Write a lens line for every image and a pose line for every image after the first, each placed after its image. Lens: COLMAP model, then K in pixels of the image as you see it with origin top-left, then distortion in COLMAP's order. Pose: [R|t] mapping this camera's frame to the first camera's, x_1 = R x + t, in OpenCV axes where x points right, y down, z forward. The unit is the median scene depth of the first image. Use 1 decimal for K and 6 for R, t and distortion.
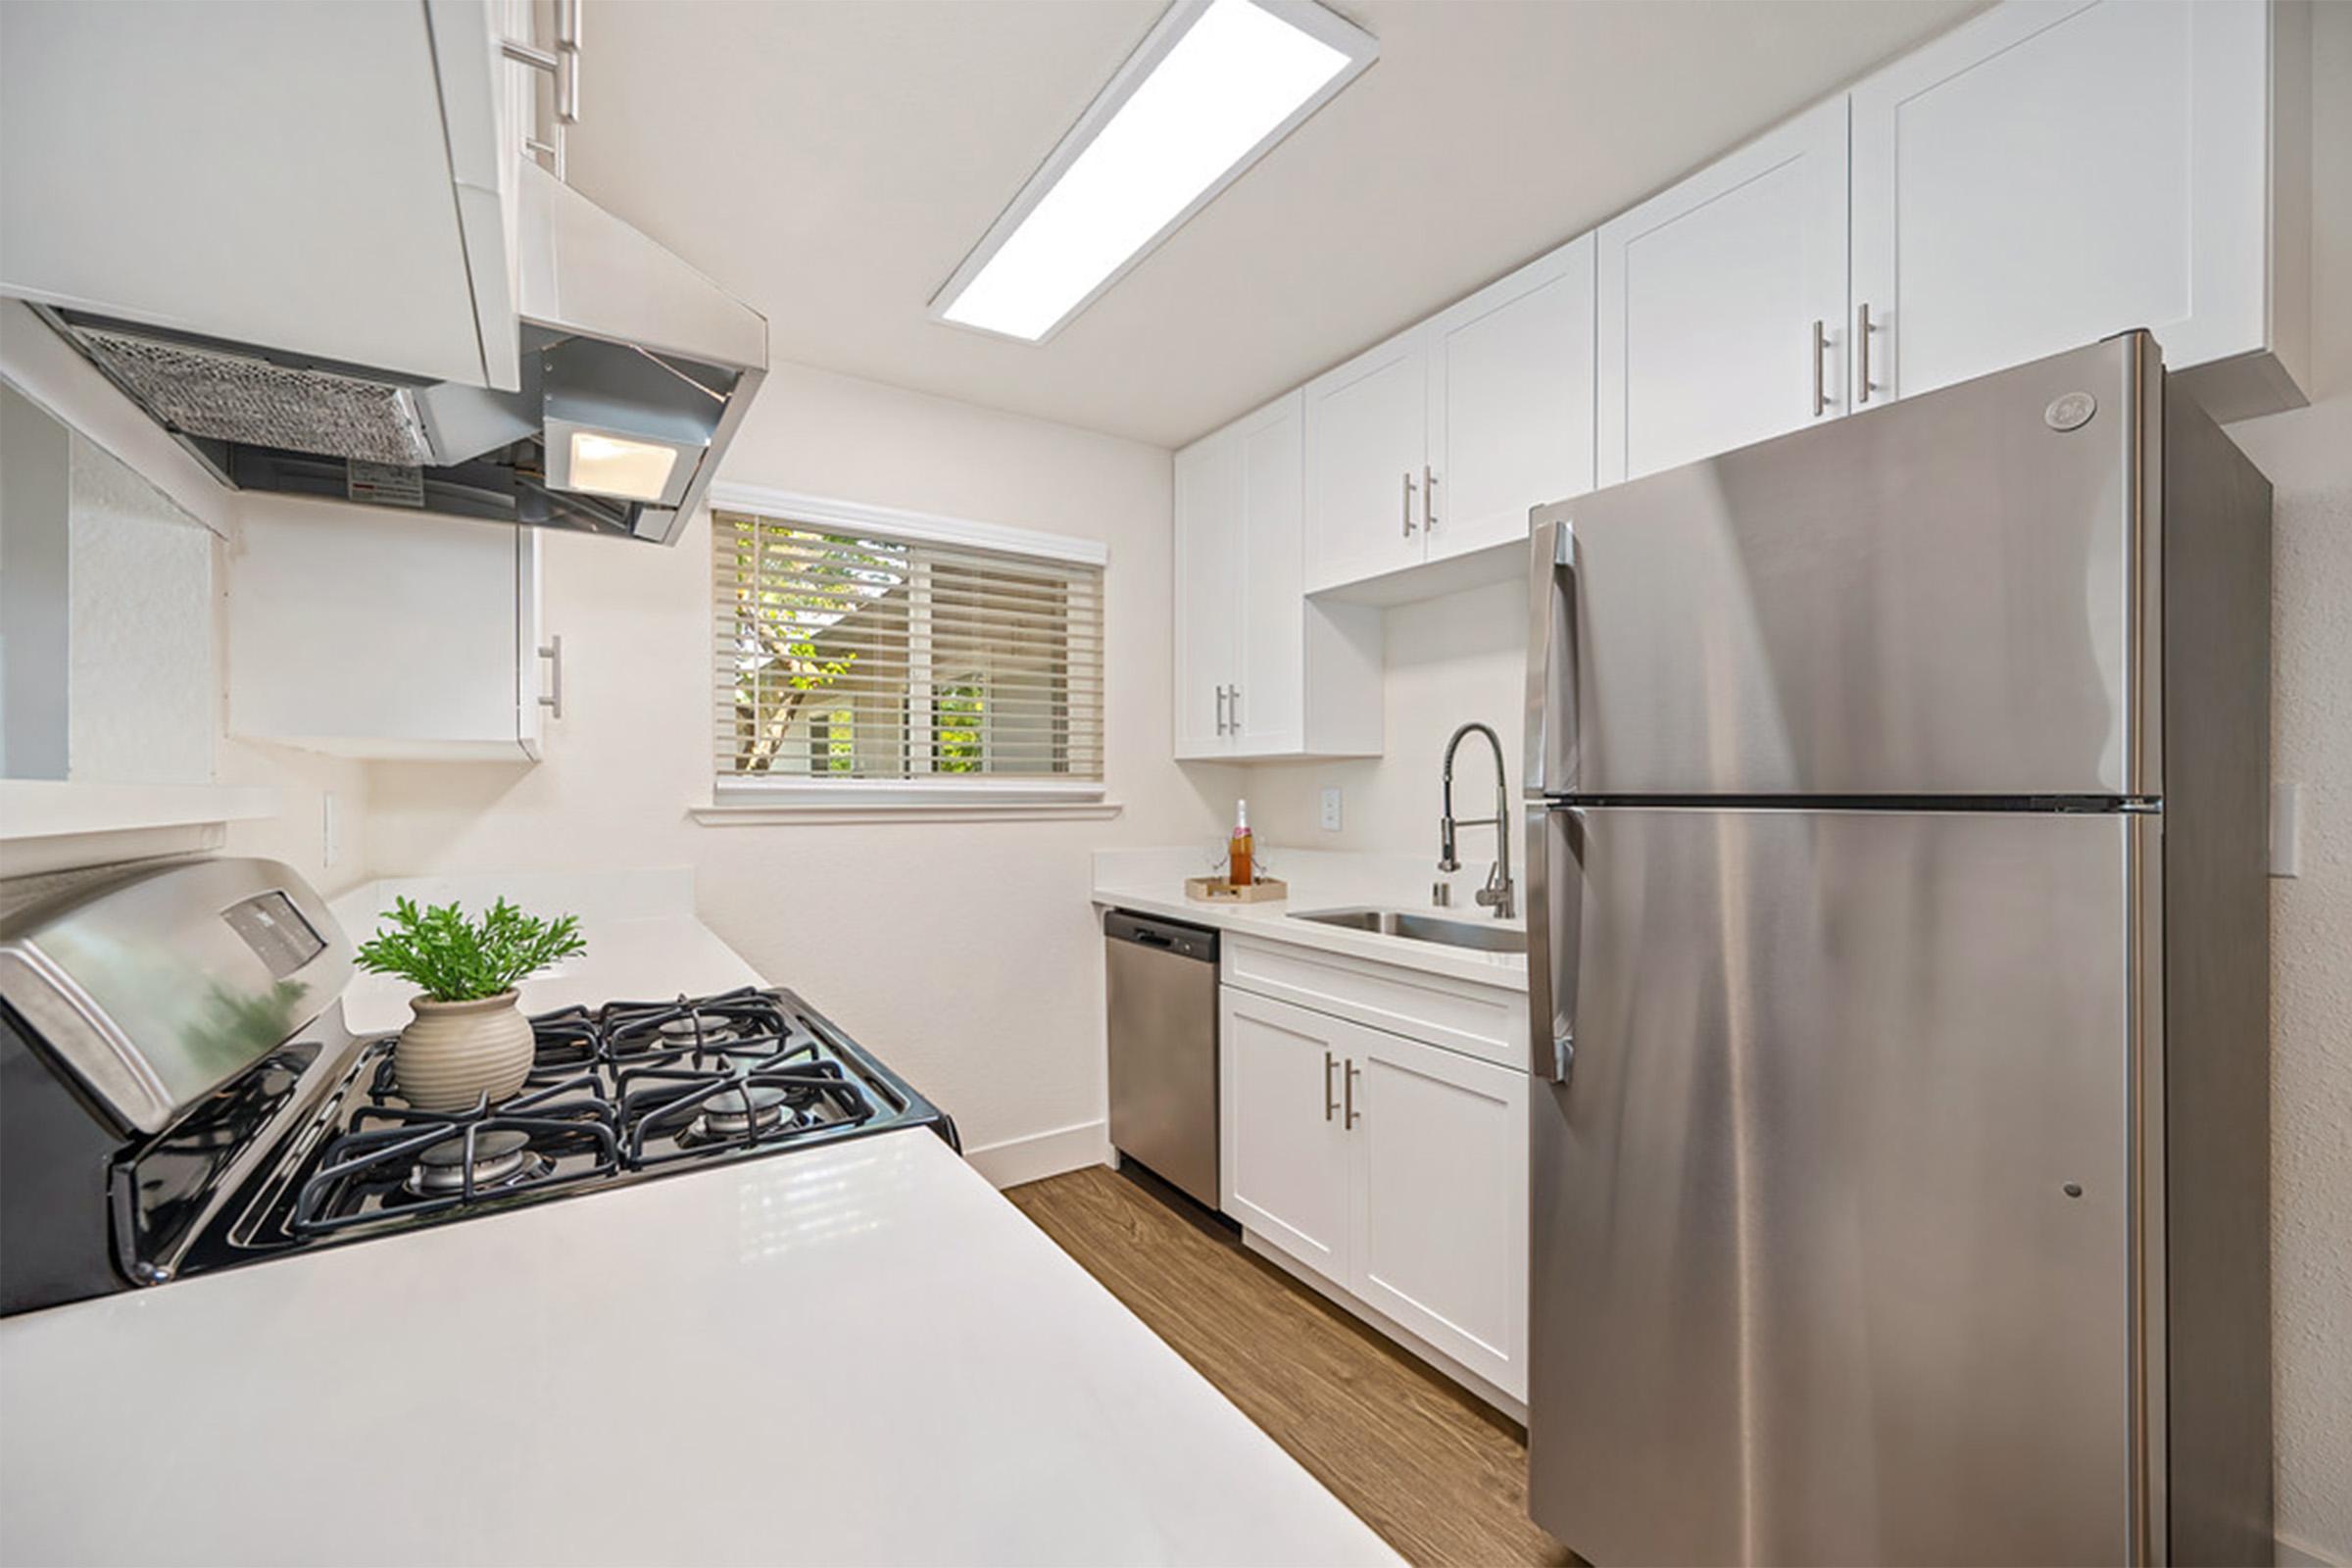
lens RADIAL K [[912.0, 0, 1159.5], [0, 912.0, 784.0], [0, 0, 1]] dist [0.000295, -0.000068]
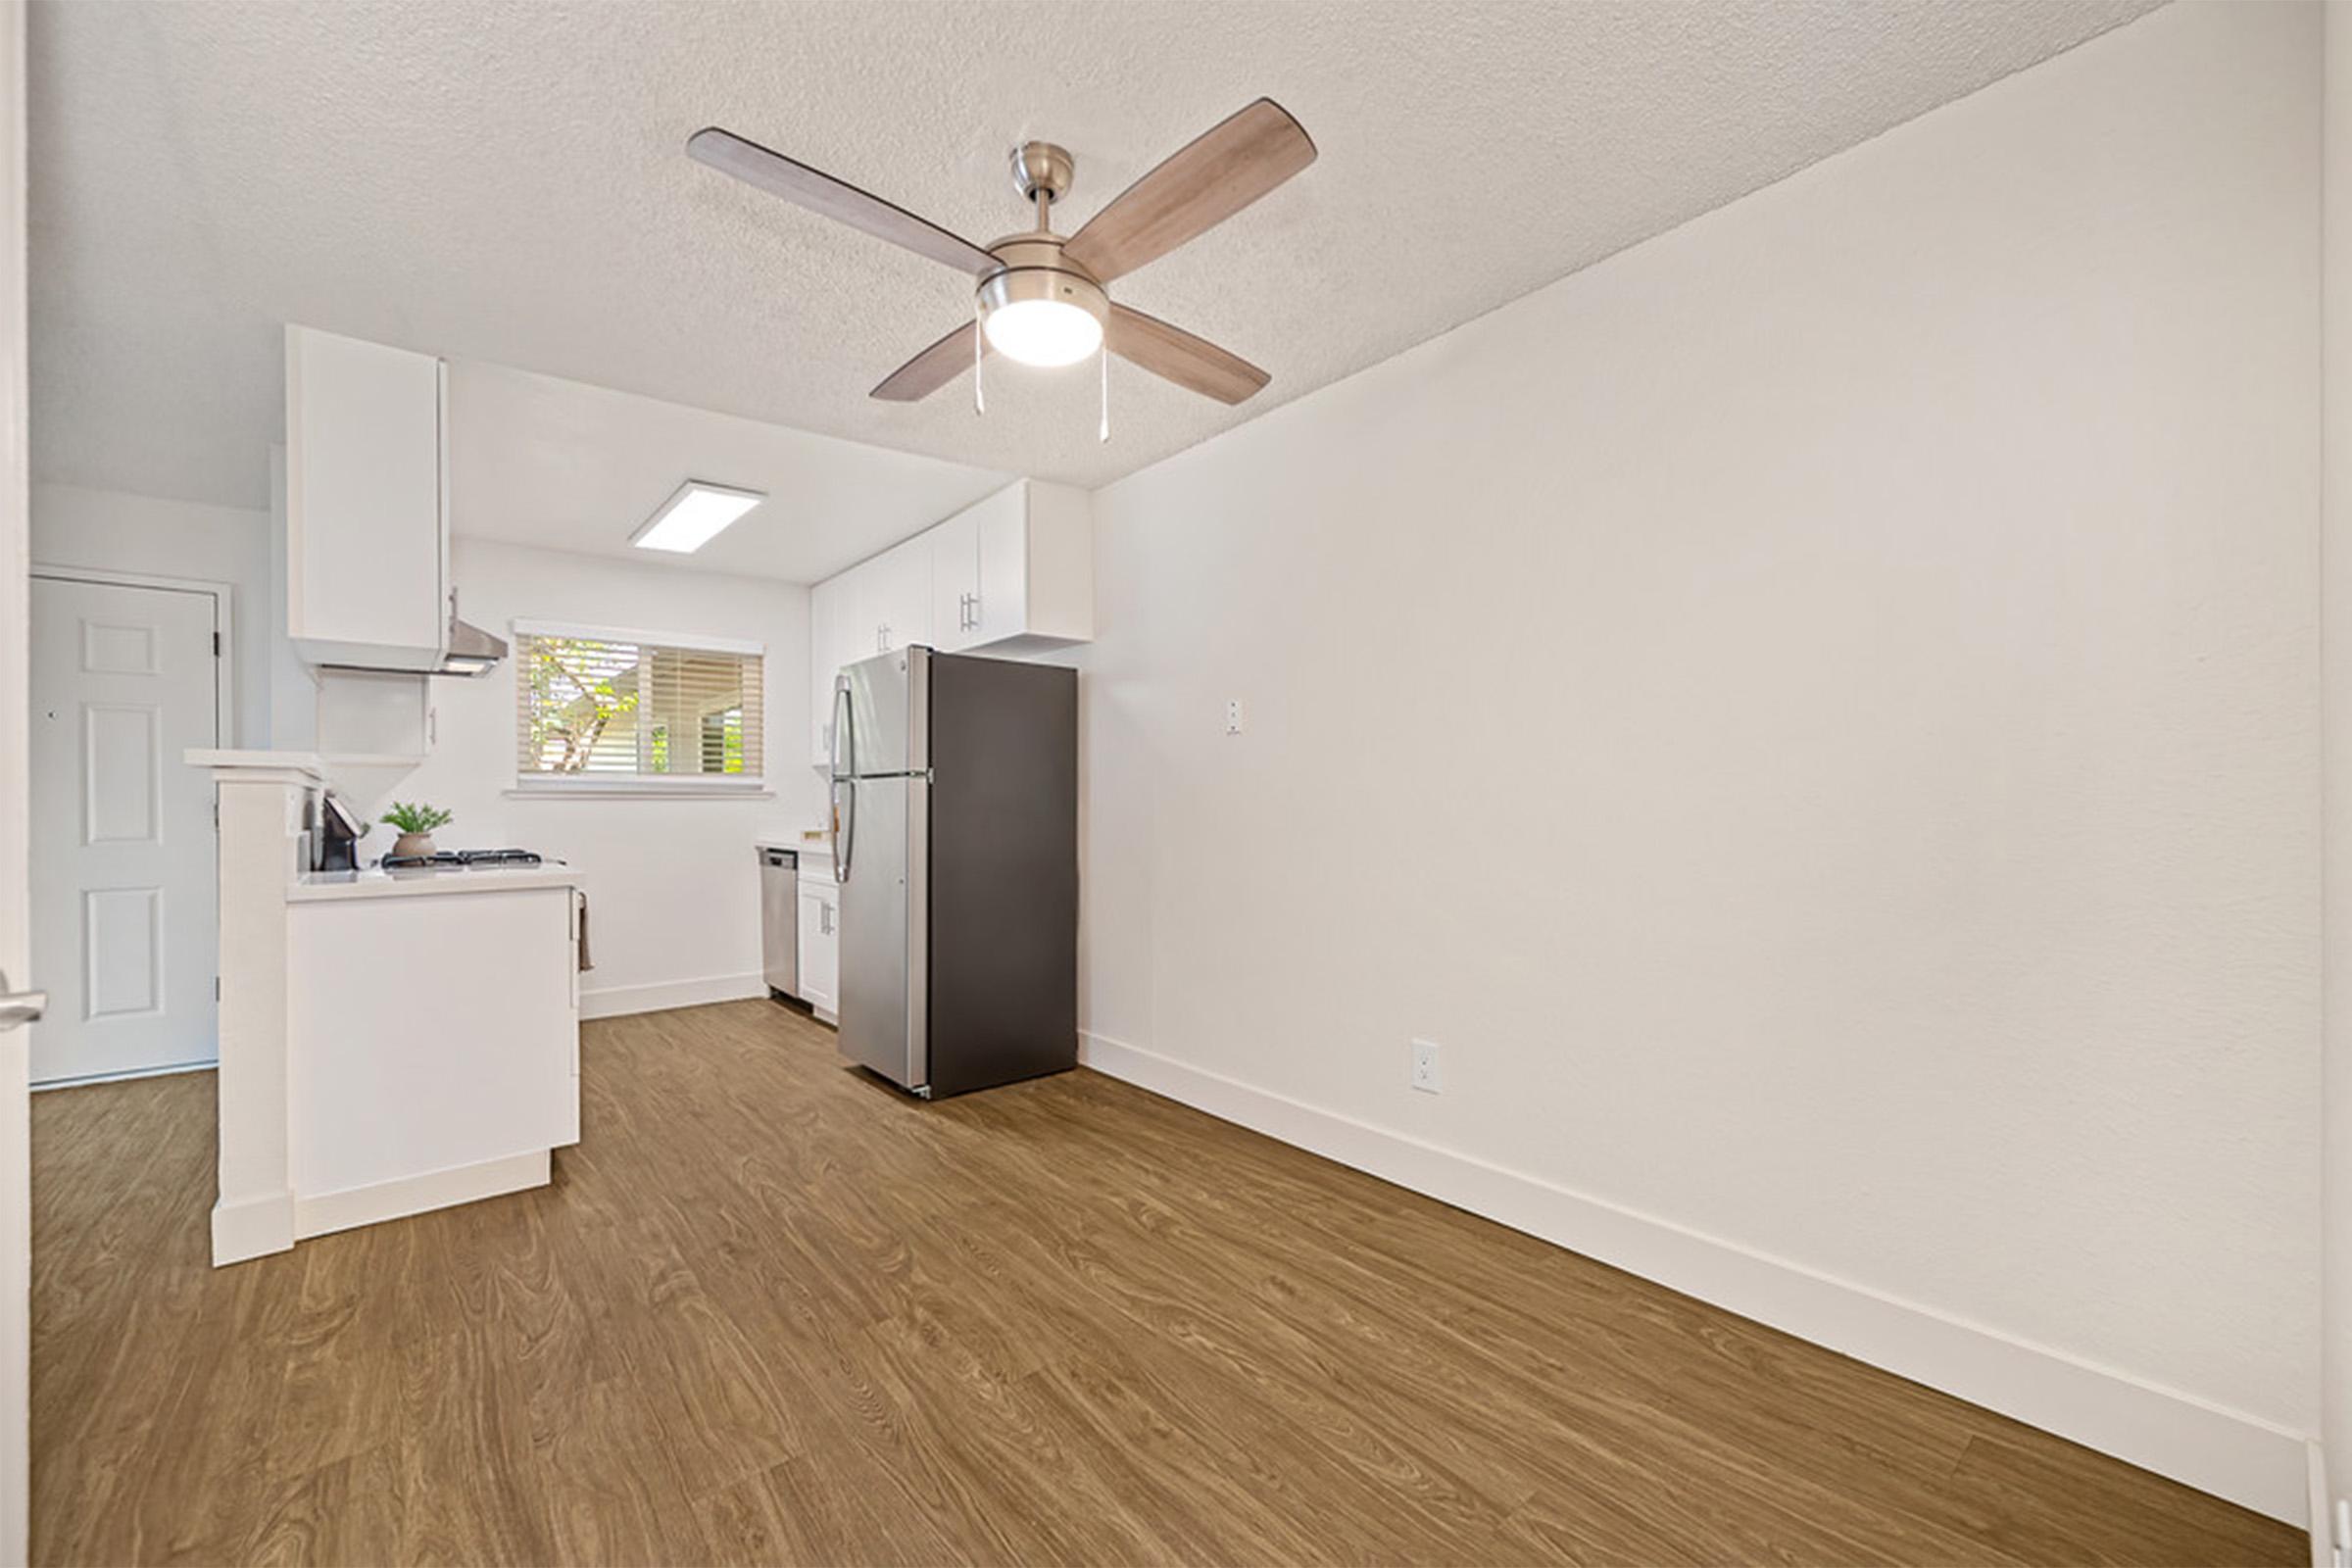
lens RADIAL K [[936.3, 0, 1180.5], [0, 936.3, 799.7], [0, 0, 1]] dist [0.000118, -0.000119]
pose [[0.992662, -0.000611, 0.120920, 0.635212], [0.000135, 0.999992, 0.003943, 0.039218], [-0.120922, -0.003898, 0.992654, -1.084036]]
